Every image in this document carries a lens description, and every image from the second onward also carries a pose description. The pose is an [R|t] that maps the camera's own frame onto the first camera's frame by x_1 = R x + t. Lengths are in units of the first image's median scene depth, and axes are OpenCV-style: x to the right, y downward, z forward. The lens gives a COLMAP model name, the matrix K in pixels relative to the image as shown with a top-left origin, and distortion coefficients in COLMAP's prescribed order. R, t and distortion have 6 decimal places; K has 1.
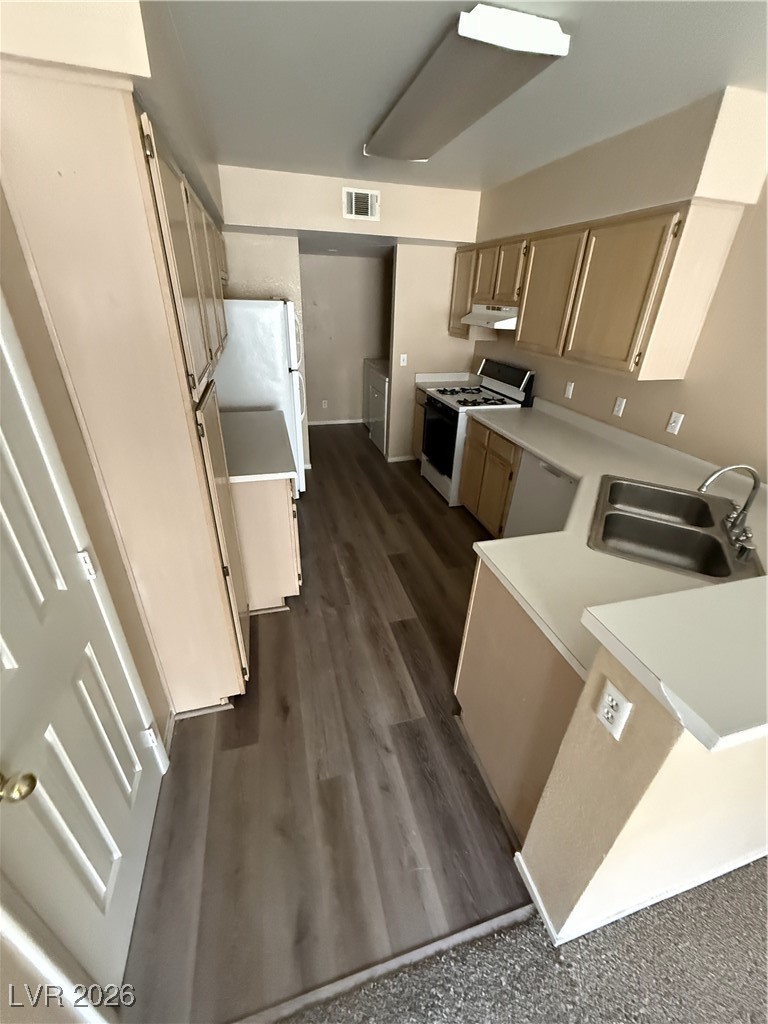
lens RADIAL K [[406.3, 0, 384.1], [0, 406.3, 508.6], [0, 0, 1]] dist [-0.001255, -0.000139]
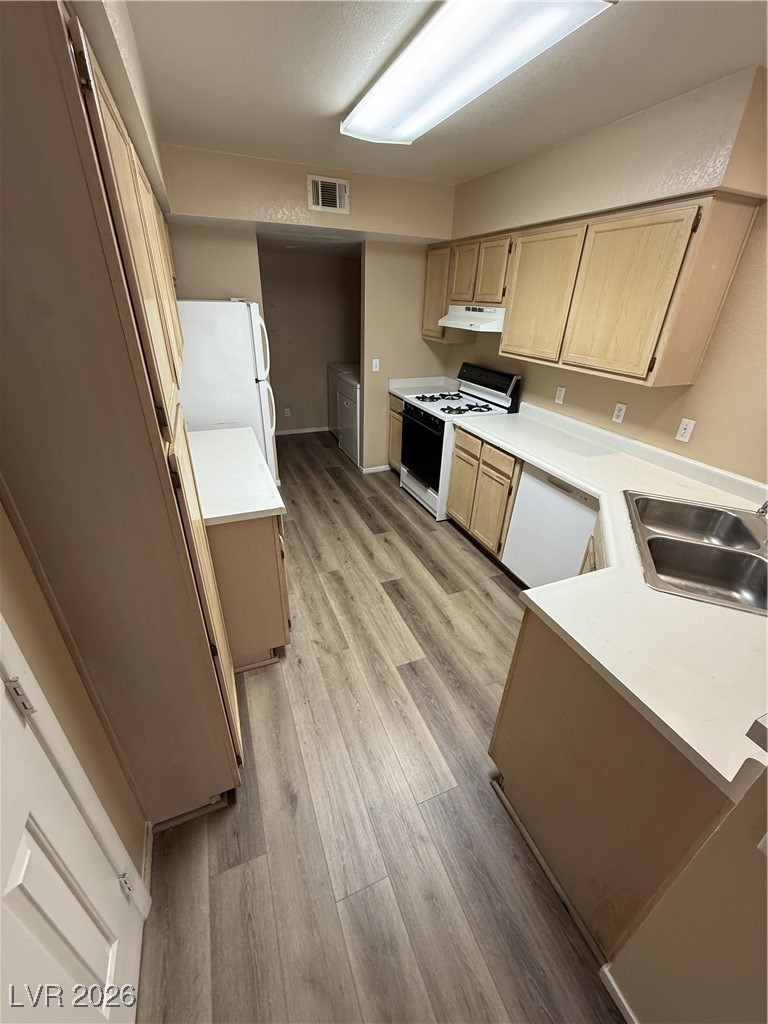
lens RADIAL K [[406.3, 0, 384.1], [0, 406.3, 508.6], [0, 0, 1]] dist [-0.001255, -0.000139]
pose [[0.992969, -0.056325, 0.104119, -0.063798], [0.056328, 0.998408, 0.002912, -0.049561], [-0.104117, 0.002973, 0.994561, 0.091799]]
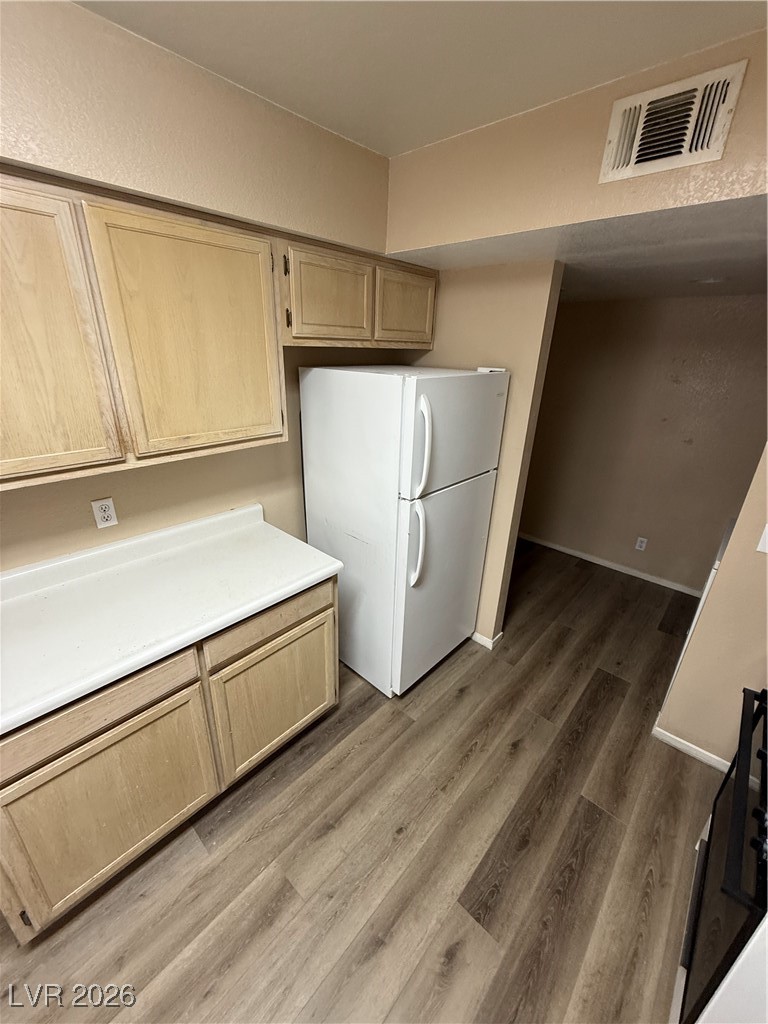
lens RADIAL K [[406.3, 0, 384.1], [0, 406.3, 508.6], [0, 0, 1]] dist [-0.001255, -0.000139]
pose [[0.528803, 0.298402, -0.794559, 0.185784], [-0.406128, 0.910988, 0.071837, -0.356464], [0.745270, 0.284705, 0.602923, 0.666614]]
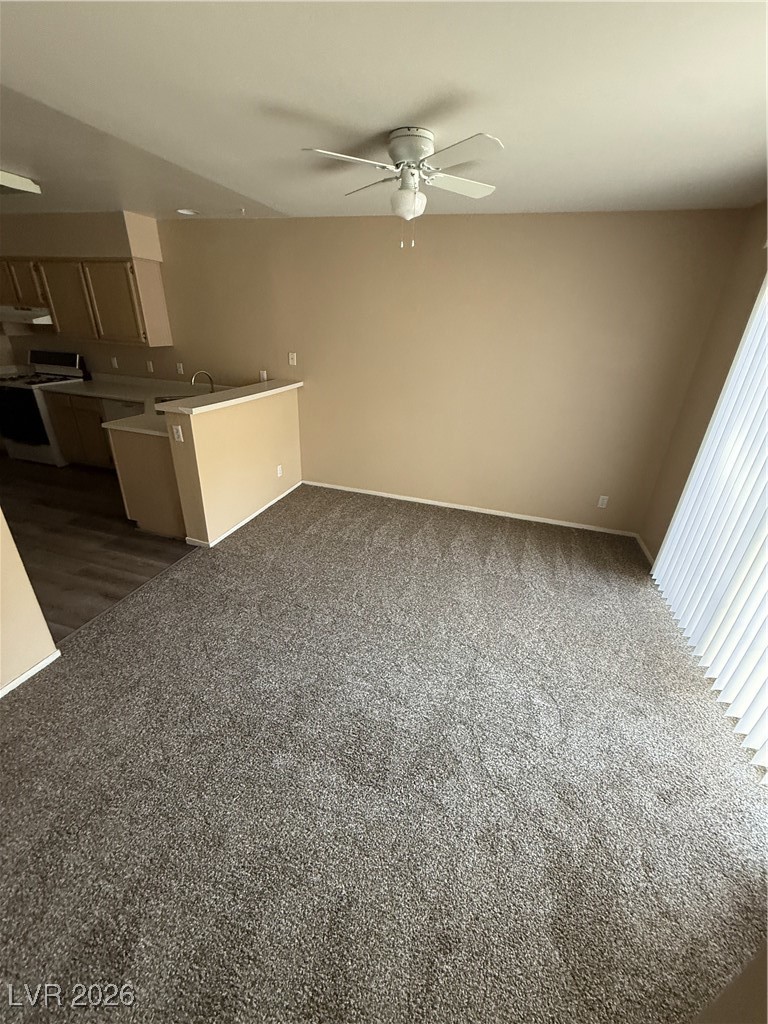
lens RADIAL K [[406.3, 0, 384.1], [0, 406.3, 508.6], [0, 0, 1]] dist [-0.001255, -0.000139]
pose [[0.542841, -0.362490, 0.757578, -0.325692], [0.367533, 0.913626, 0.173802, 0.296402], [-0.755145, 0.184088, 0.629181, -0.583636]]
